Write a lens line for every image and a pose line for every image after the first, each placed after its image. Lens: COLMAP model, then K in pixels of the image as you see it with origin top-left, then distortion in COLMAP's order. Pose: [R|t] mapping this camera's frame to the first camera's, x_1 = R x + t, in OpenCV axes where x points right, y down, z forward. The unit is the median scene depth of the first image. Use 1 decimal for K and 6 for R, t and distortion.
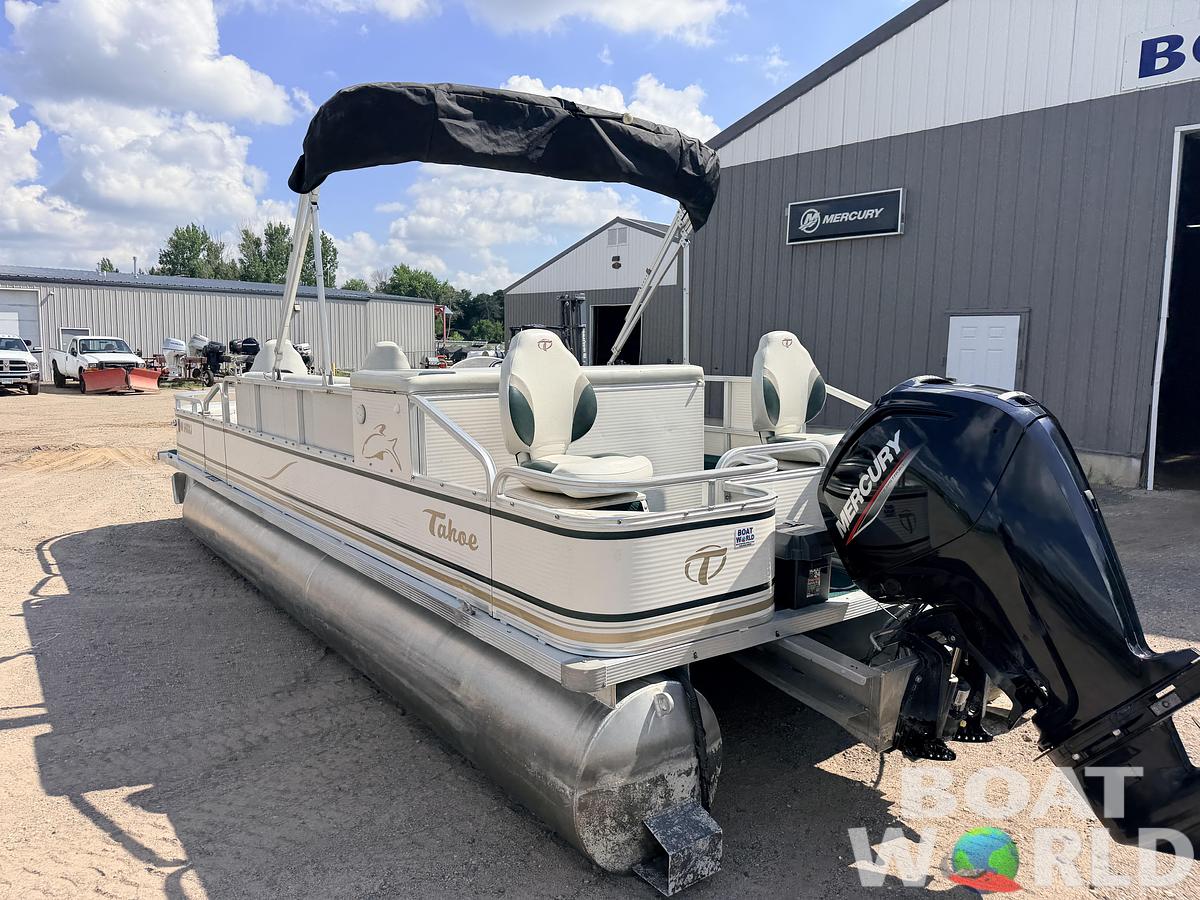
lens RADIAL K [[850.3, 0, 595.3], [0, 850.3, 448.2], [0, 0, 1]] dist [0.064876, -0.091792]
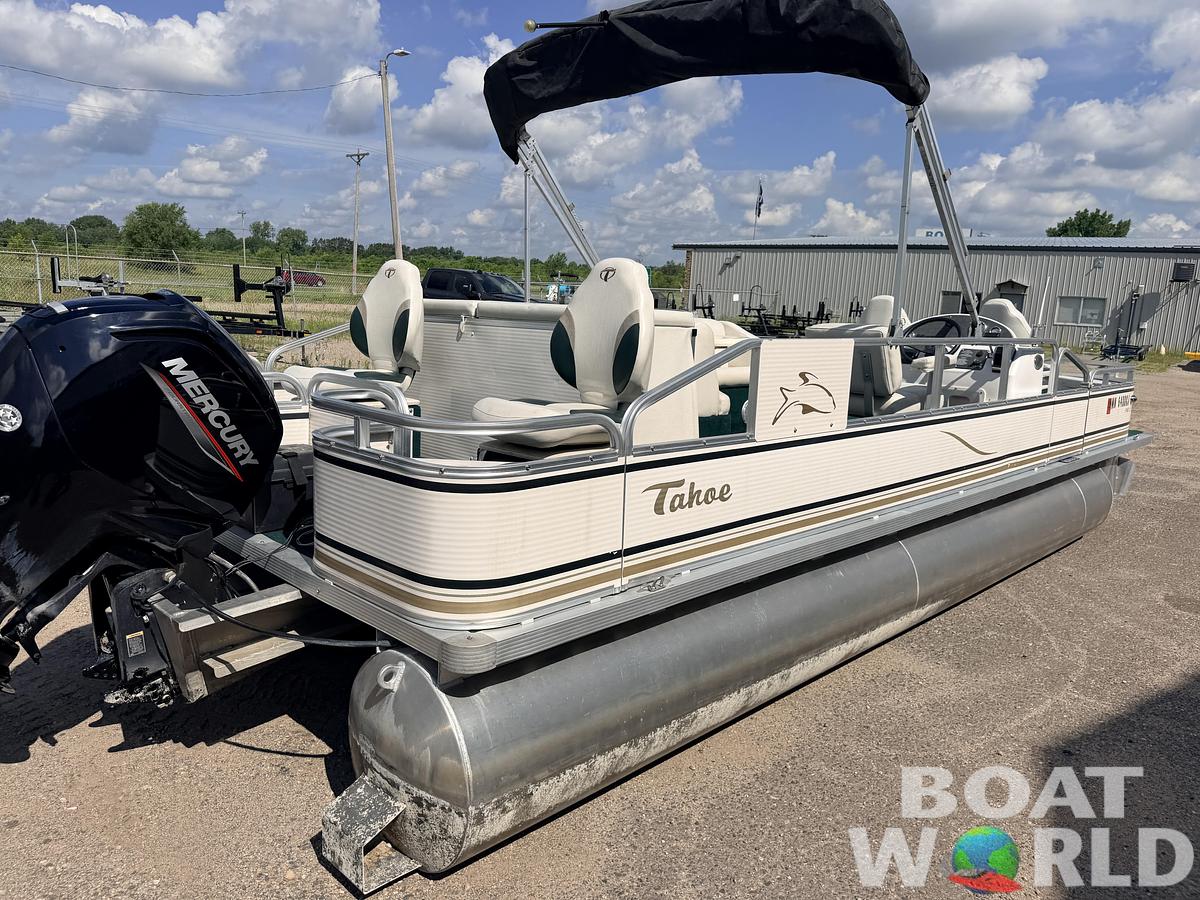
lens RADIAL K [[860.4, 0, 602.5], [0, 860.4, 451.2], [0, 0, 1]] dist [0.036907, -0.053685]
pose [[0.169379, 0.171143, -0.970578, 0.993056], [-0.151585, 0.977613, 0.145930, -0.088706], [0.973824, 0.122408, 0.191530, 0.932973]]
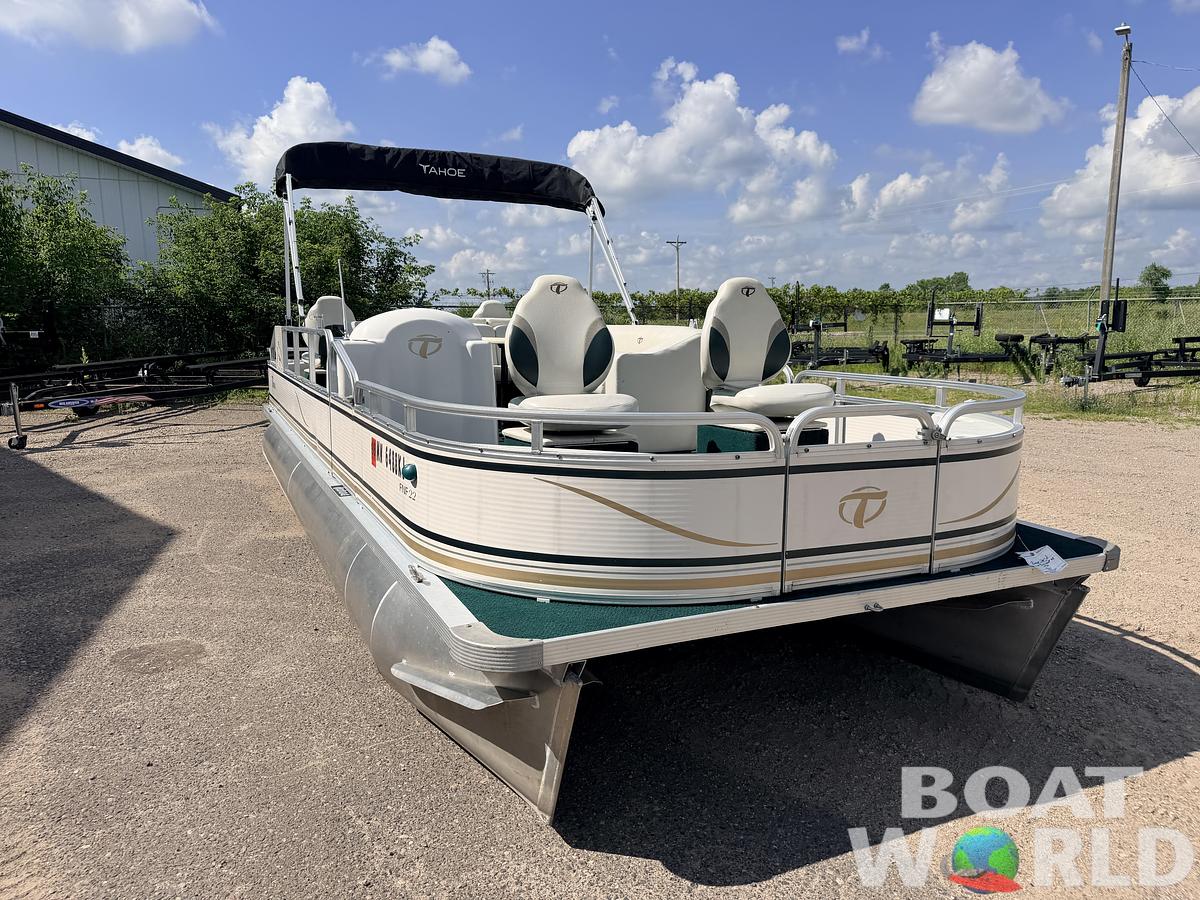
lens RADIAL K [[850.3, 0, 595.3], [0, 850.3, 448.2], [0, 0, 1]] dist [0.064876, -0.091792]
pose [[-0.983333, -0.032067, 0.178965, -0.670749], [0.014970, 0.966701, 0.255470, -0.293448], [-0.181198, 0.253891, -0.950109, 2.803520]]
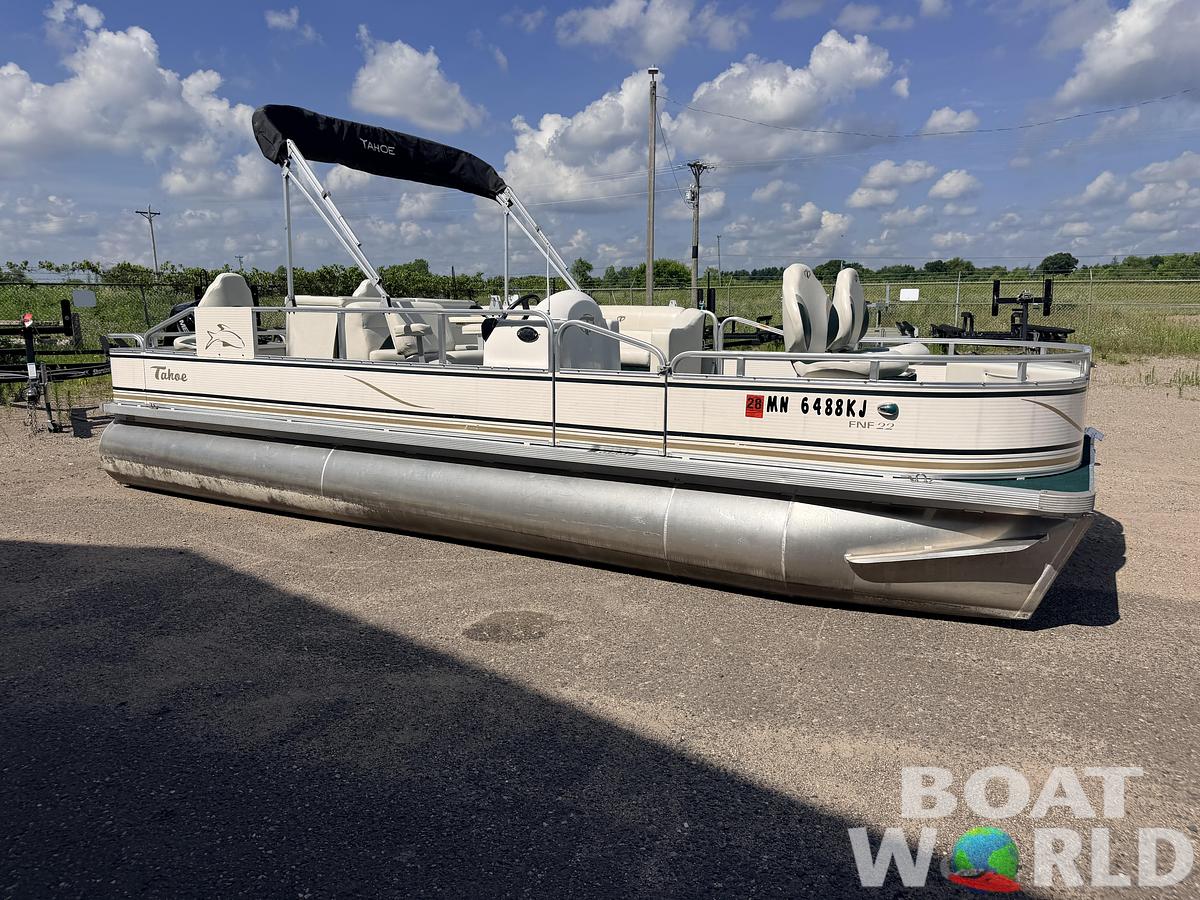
lens RADIAL K [[838.9, 0, 603.4], [0, 838.9, 452.9], [0, 0, 1]] dist [0.042695, -0.050819]
pose [[-0.905973, 0.069341, -0.417618, 0.286305], [-0.051094, 0.961372, 0.270469, -0.291000], [0.420241, 0.266375, -0.867434, 2.870963]]
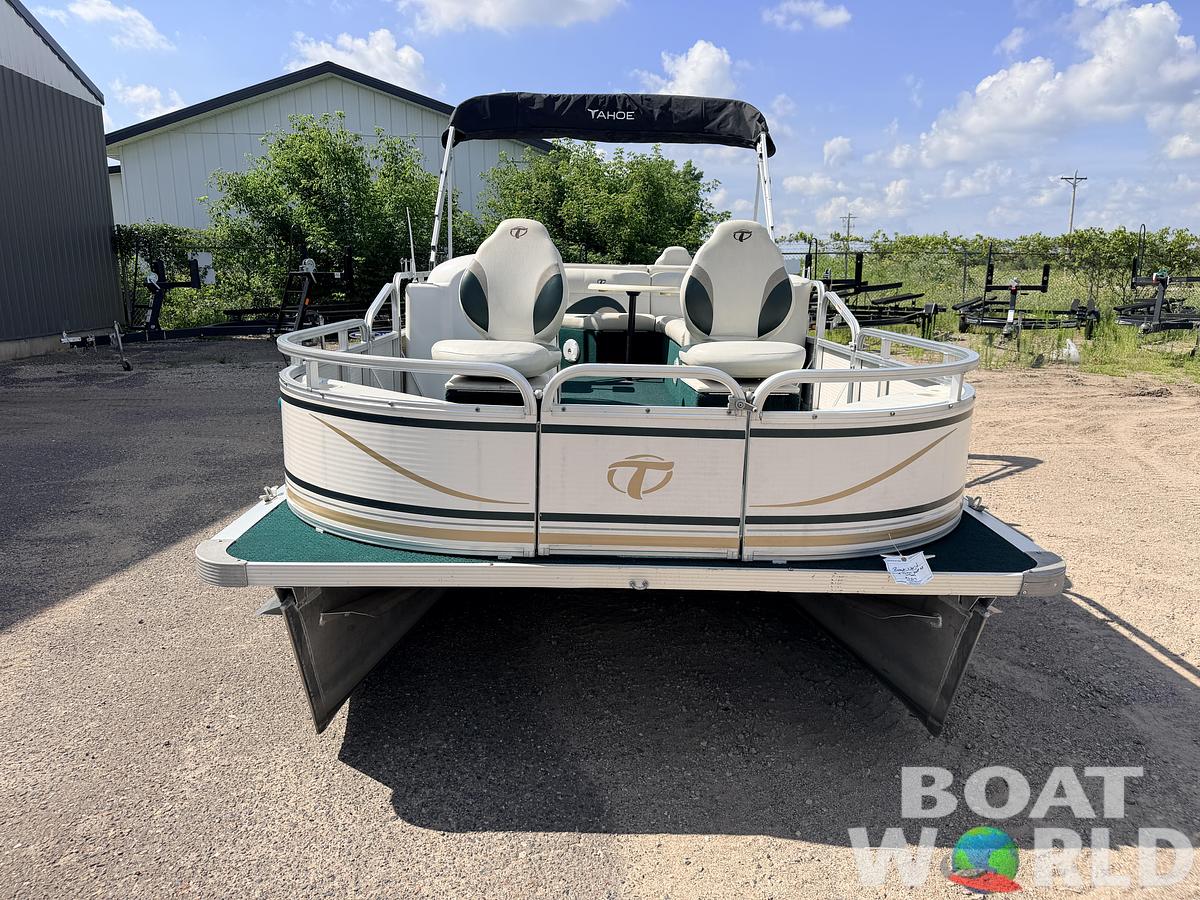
lens RADIAL K [[848.6, 0, 596.8], [0, 848.6, 452.7], [0, 0, 1]] dist [0.096078, -0.157453]
pose [[-0.826080, -0.134148, 0.547354, -1.052745], [0.047148, 0.951399, 0.304329, -0.277378], [-0.561577, 0.277207, -0.779607, 2.631717]]
